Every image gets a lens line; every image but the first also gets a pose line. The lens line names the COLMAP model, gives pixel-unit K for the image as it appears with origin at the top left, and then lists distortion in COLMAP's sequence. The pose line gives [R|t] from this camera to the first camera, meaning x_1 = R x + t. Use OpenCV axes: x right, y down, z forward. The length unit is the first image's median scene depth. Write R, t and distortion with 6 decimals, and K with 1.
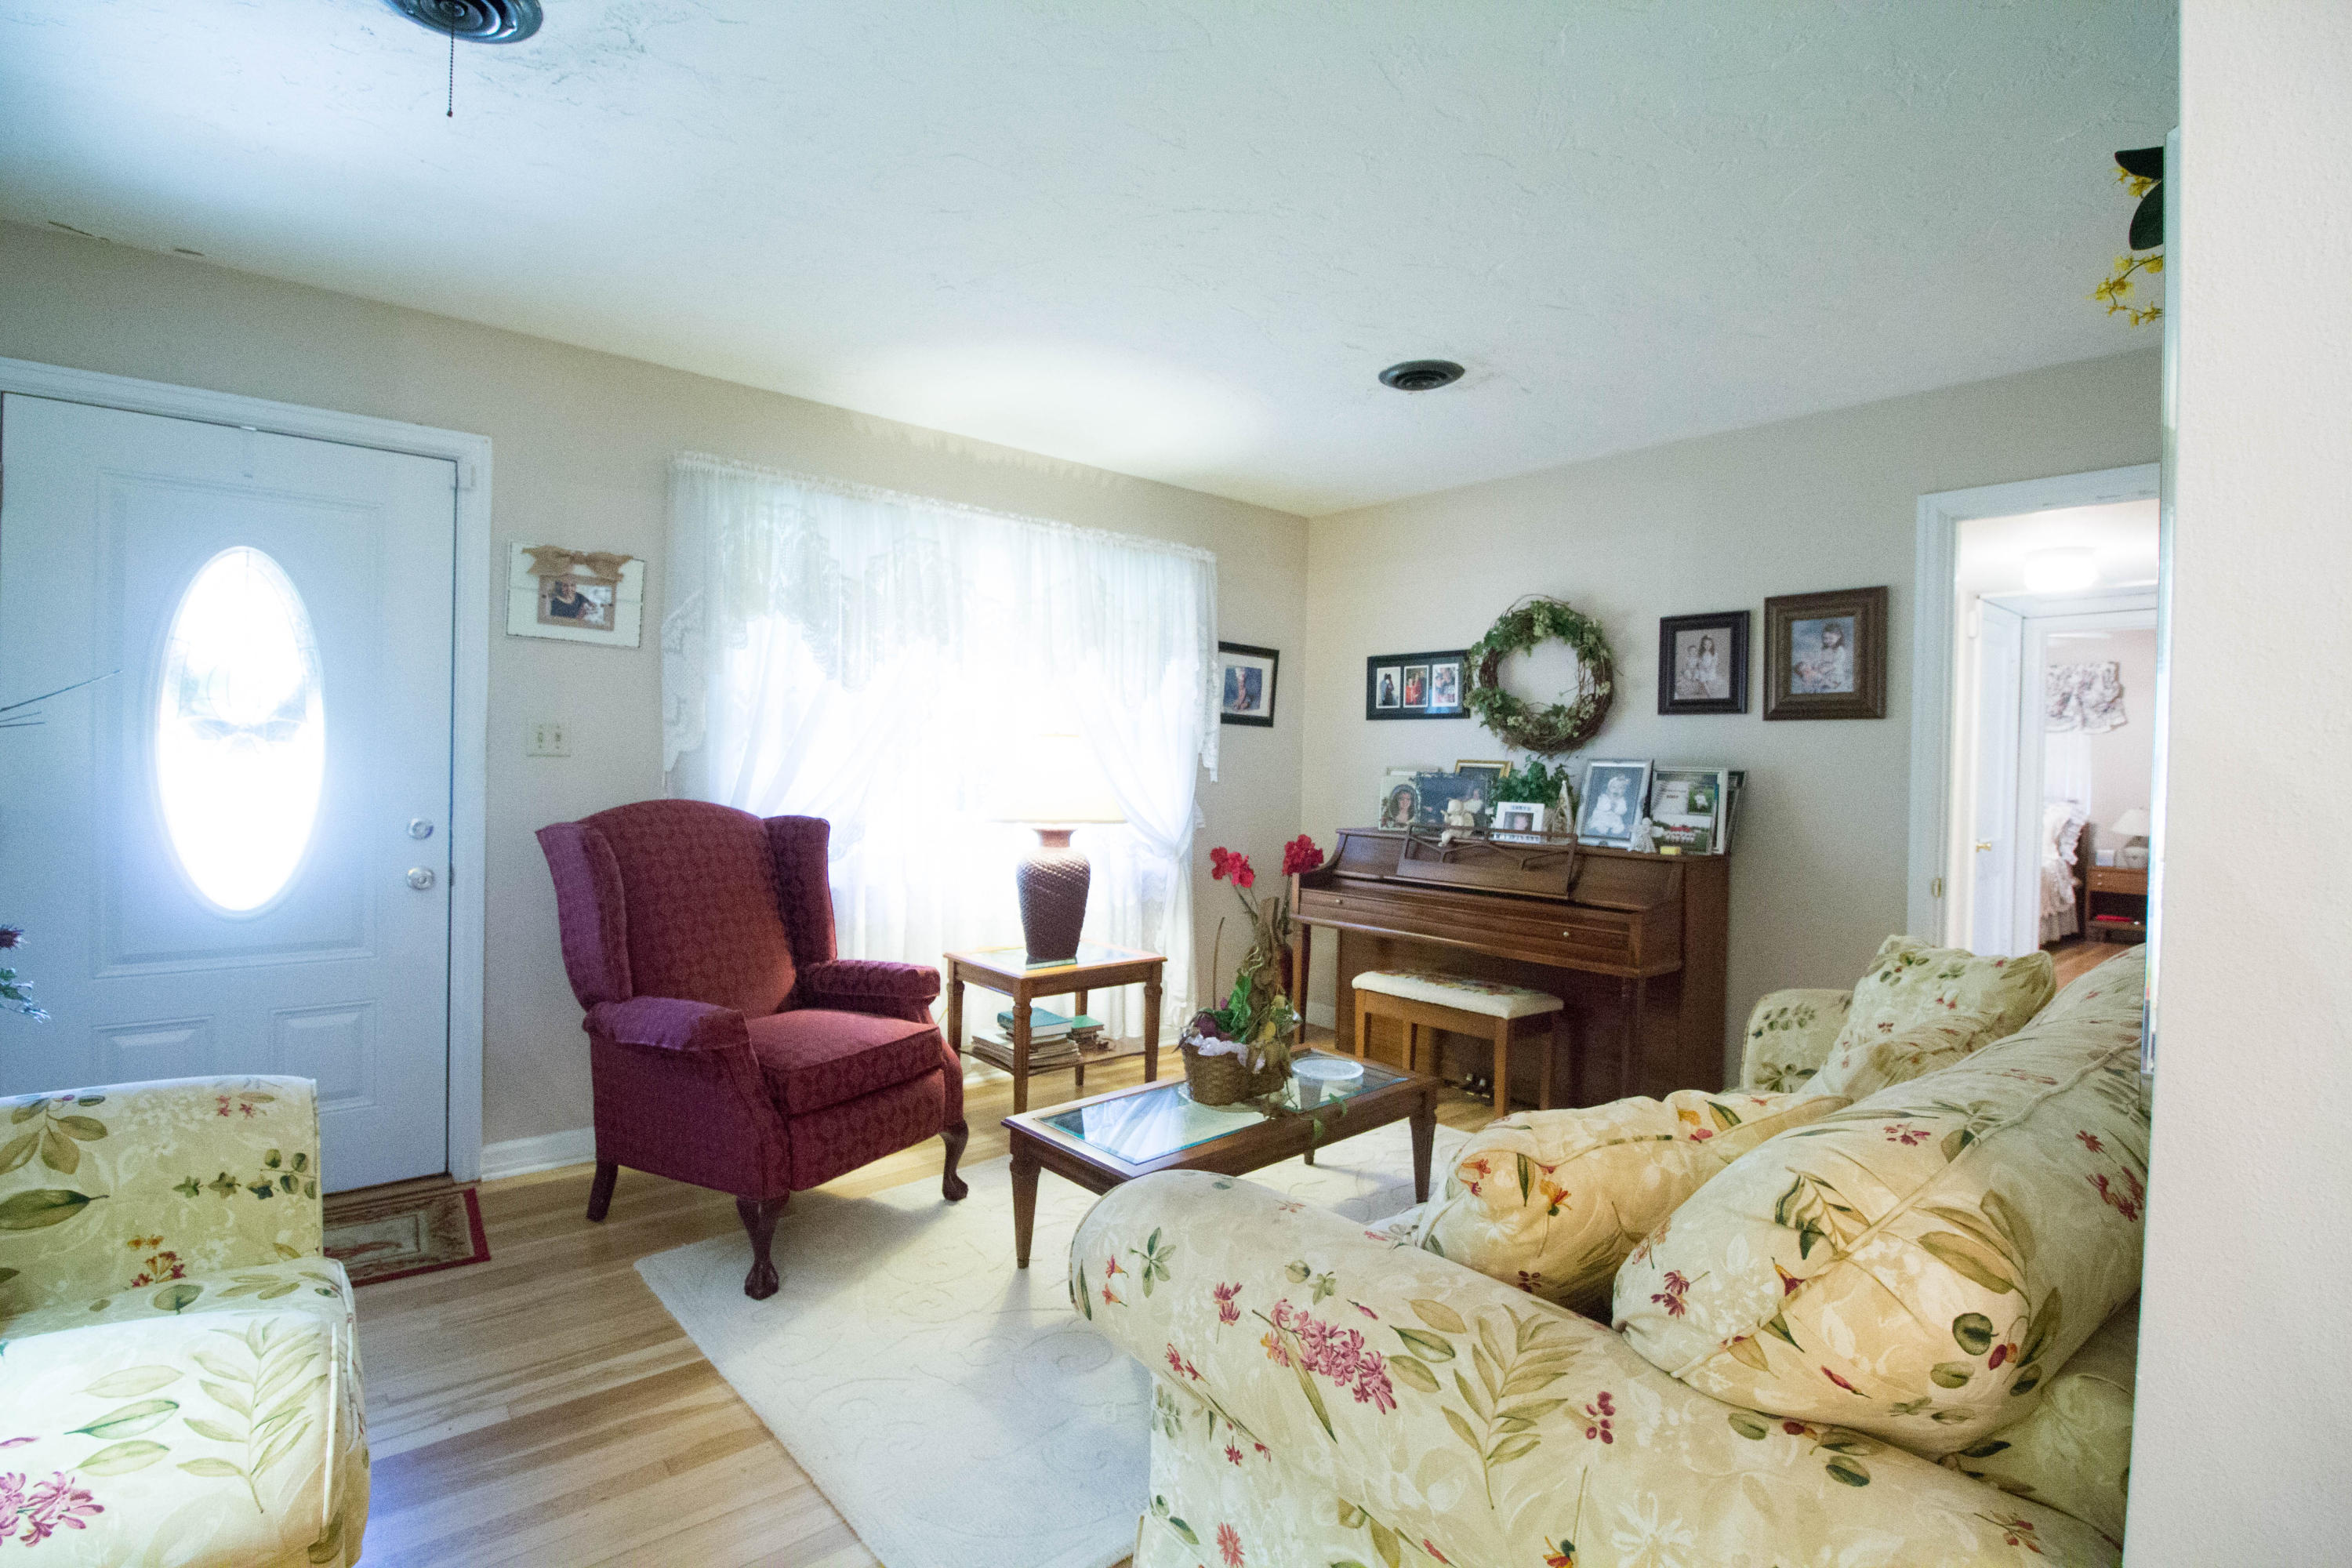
lens RADIAL K [[1084.4, 0, 1176.0], [0, 1084.4, 784.0], [0, 0, 1]] dist [-0.018186, -0.006578]
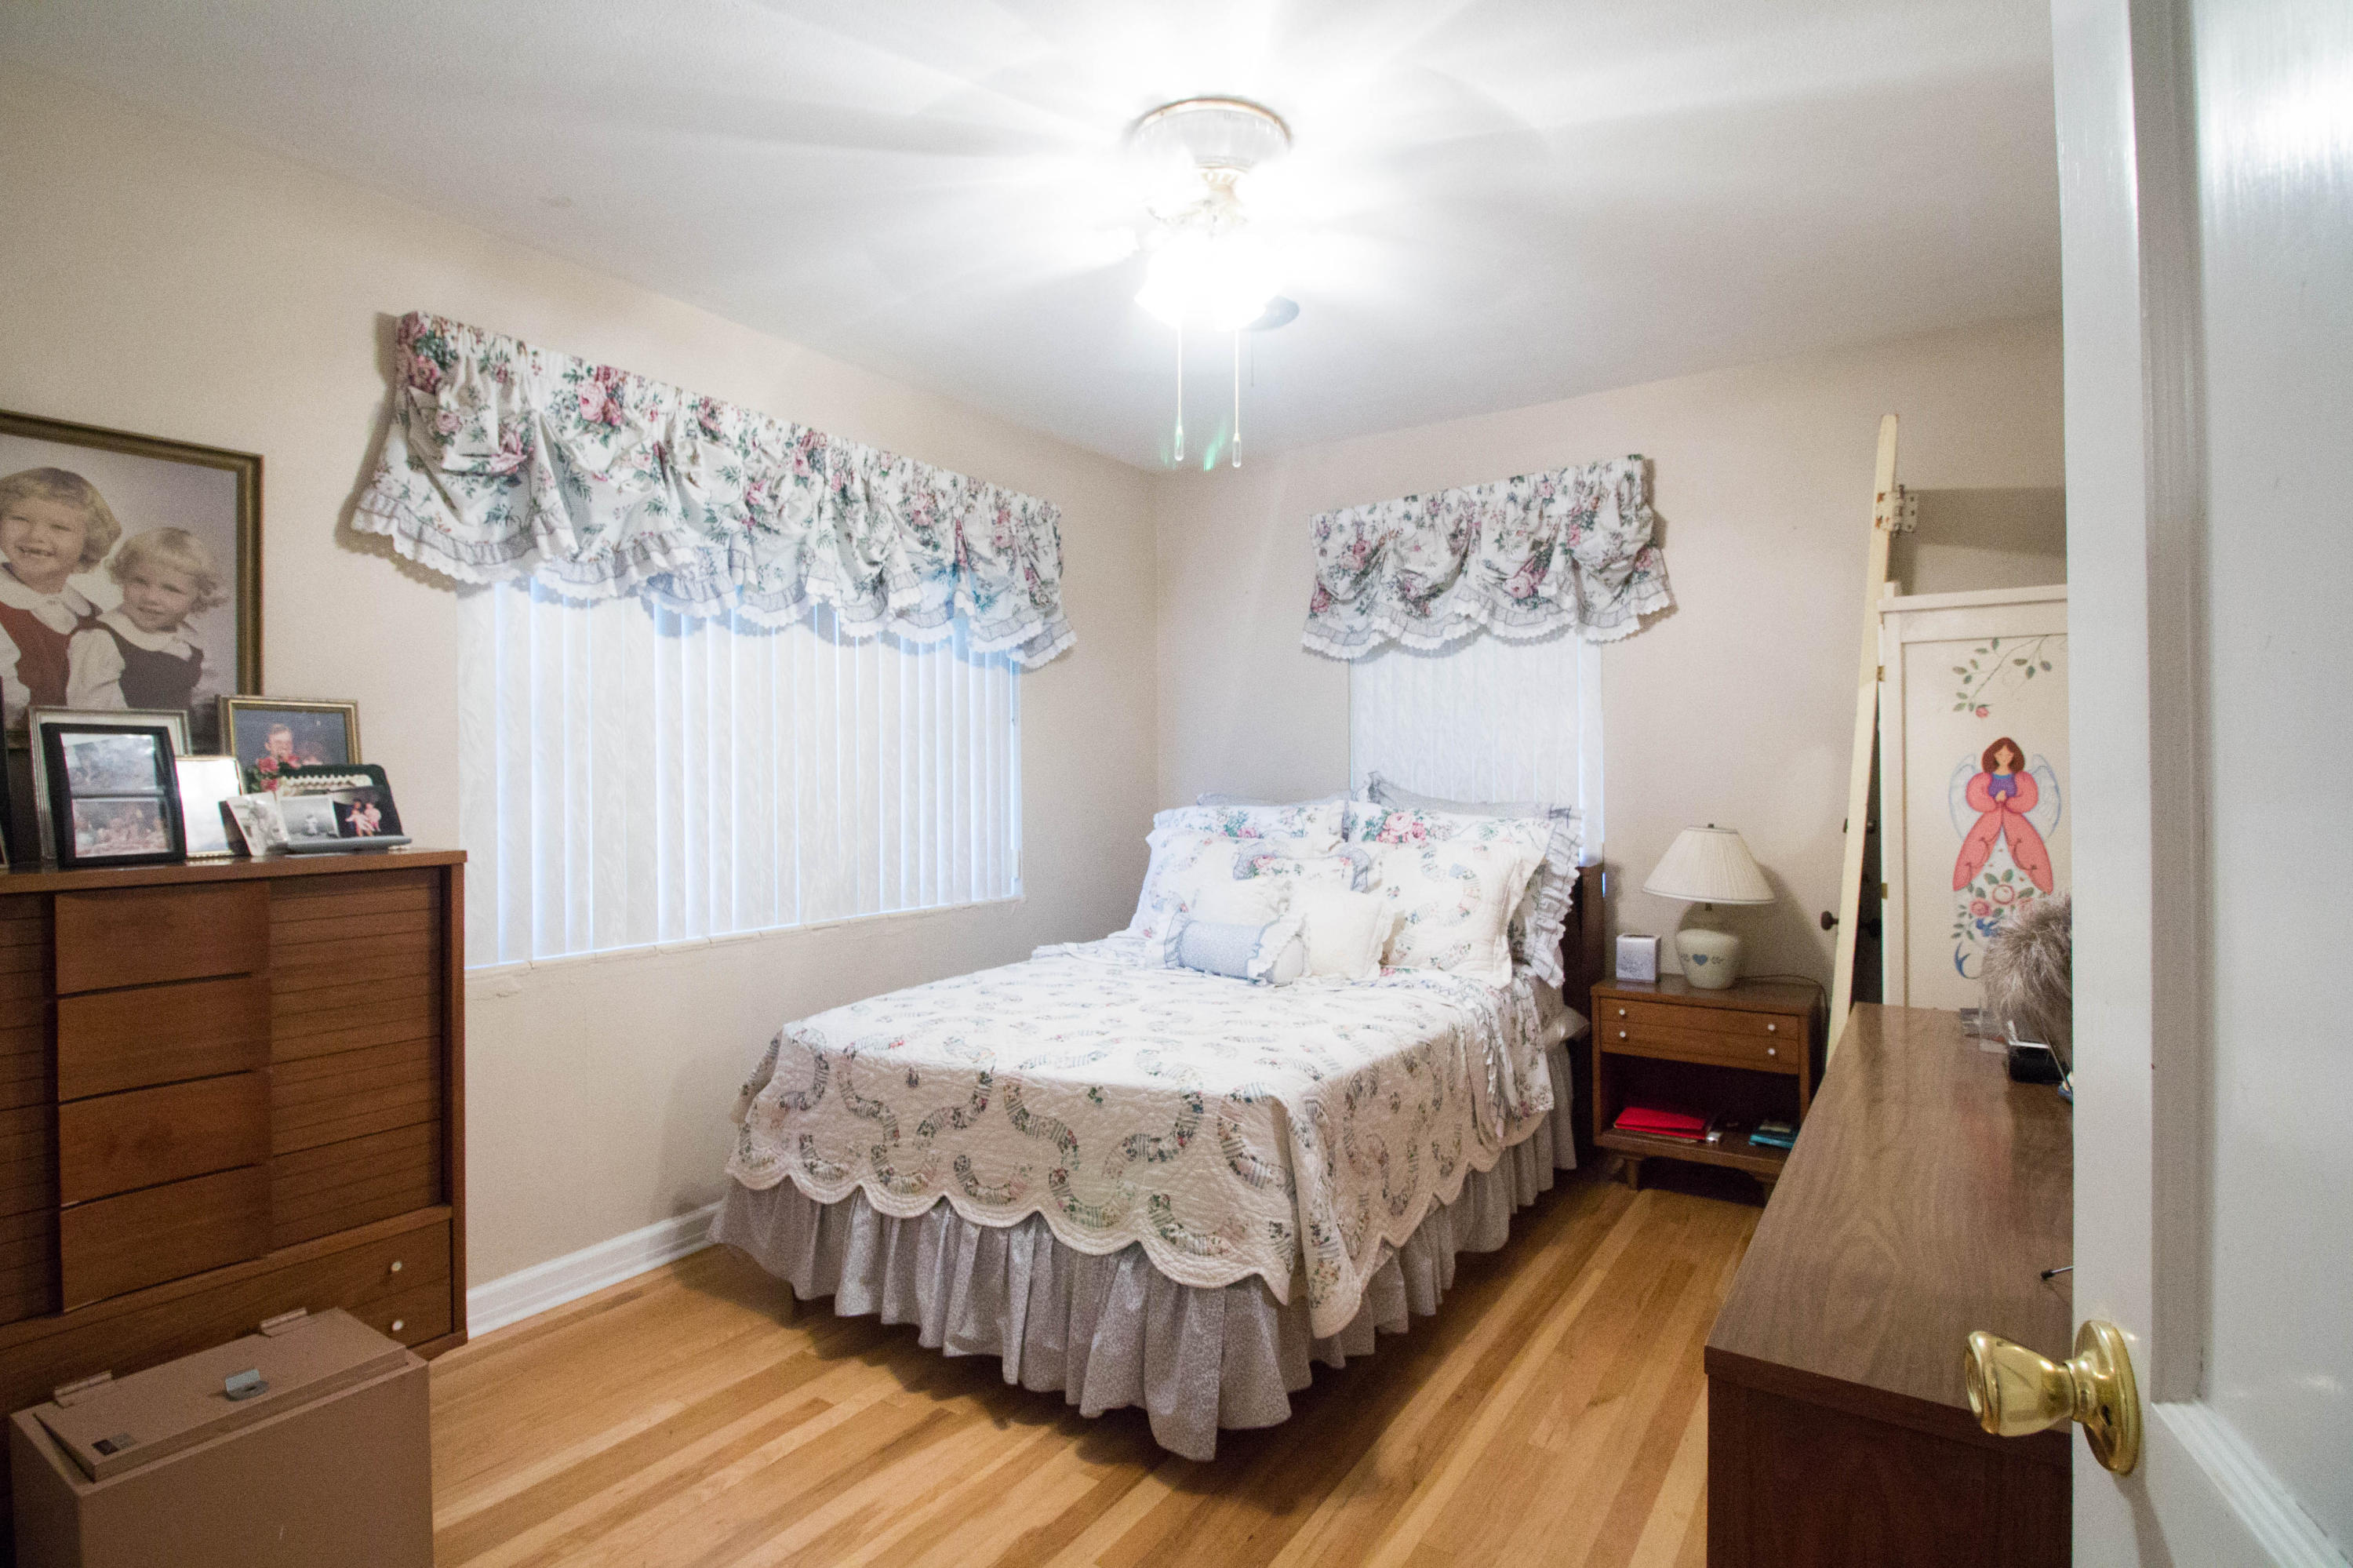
lens RADIAL K [[1090.7, 0, 1172.5], [0, 1090.7, 771.2], [0, 0, 1]] dist [0.002606, -0.014884]
pose [[0.959042, -0.026917, 0.281981, 0.614684], [0.031673, 0.999422, -0.012320, 0.002861], [-0.281487, 0.020746, 0.959341, 0.681990]]
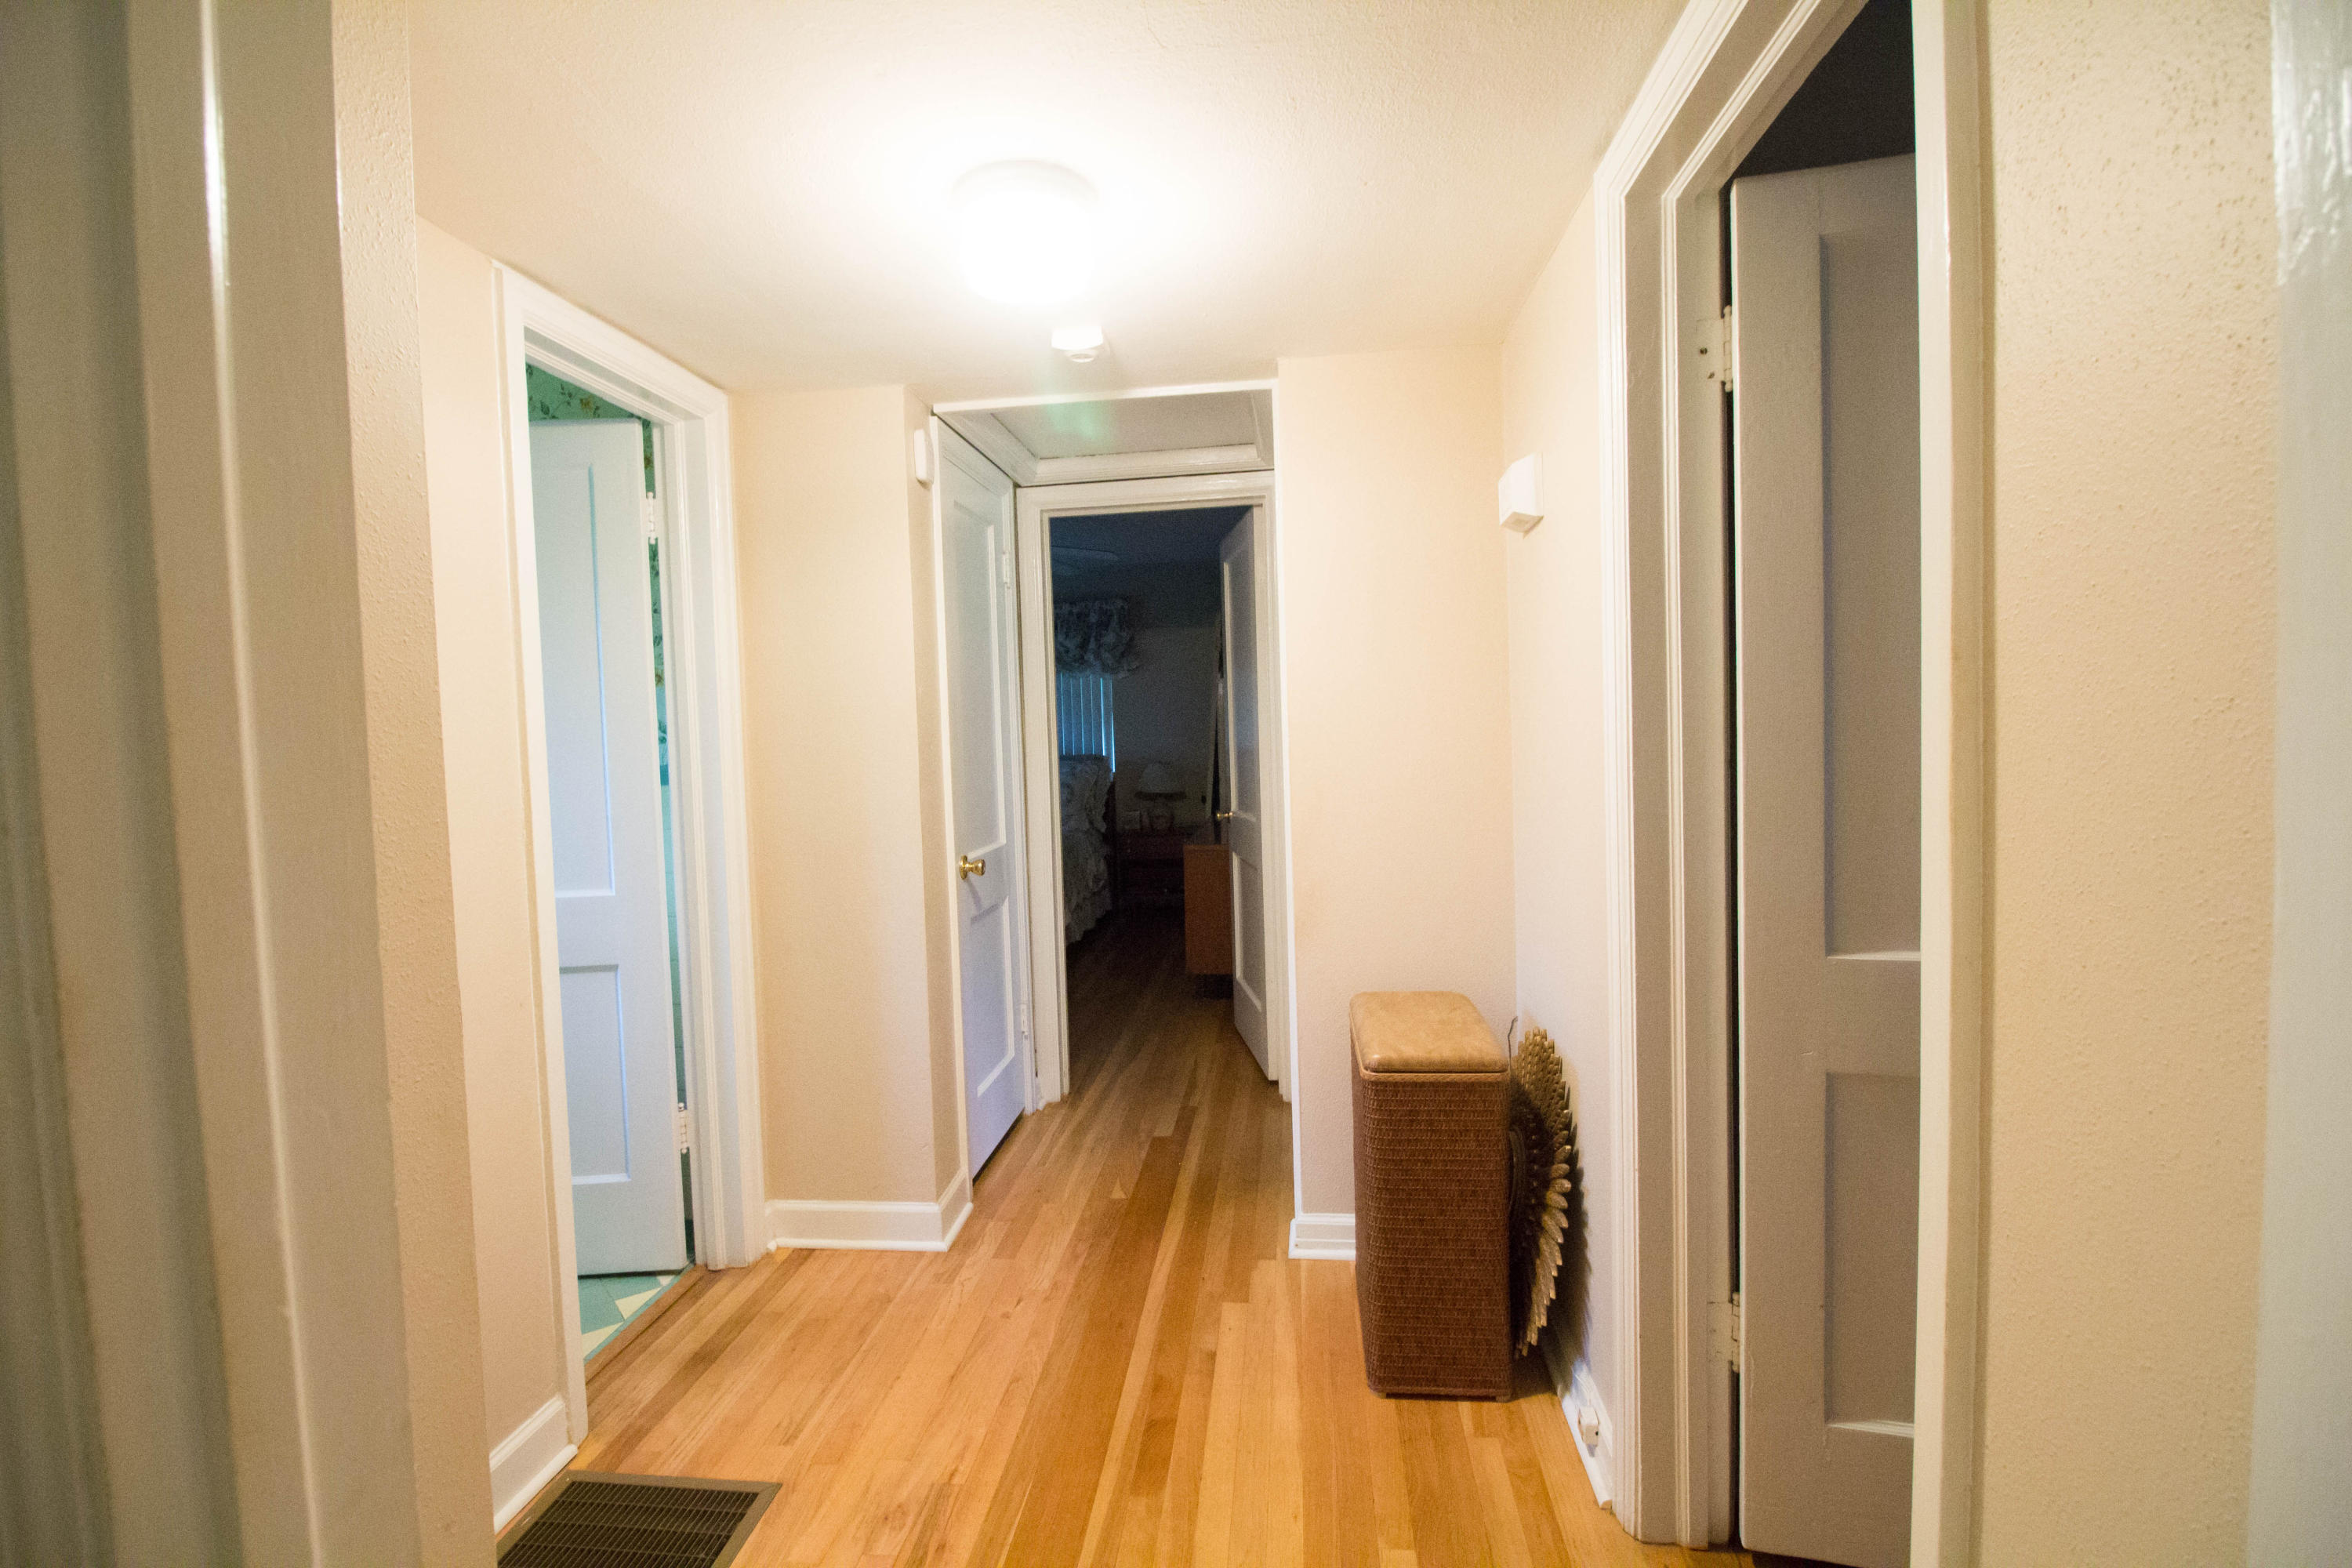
lens RADIAL K [[1090.2, 0, 1172.0], [0, 1090.2, 771.2], [0, 0, 1]] dist [0.002606, -0.014884]
pose [[0.720907, -0.068541, 0.689634, 0.279857], [0.055622, 0.997610, 0.041005, -0.006749], [-0.690796, 0.008798, 0.722996, 0.327727]]
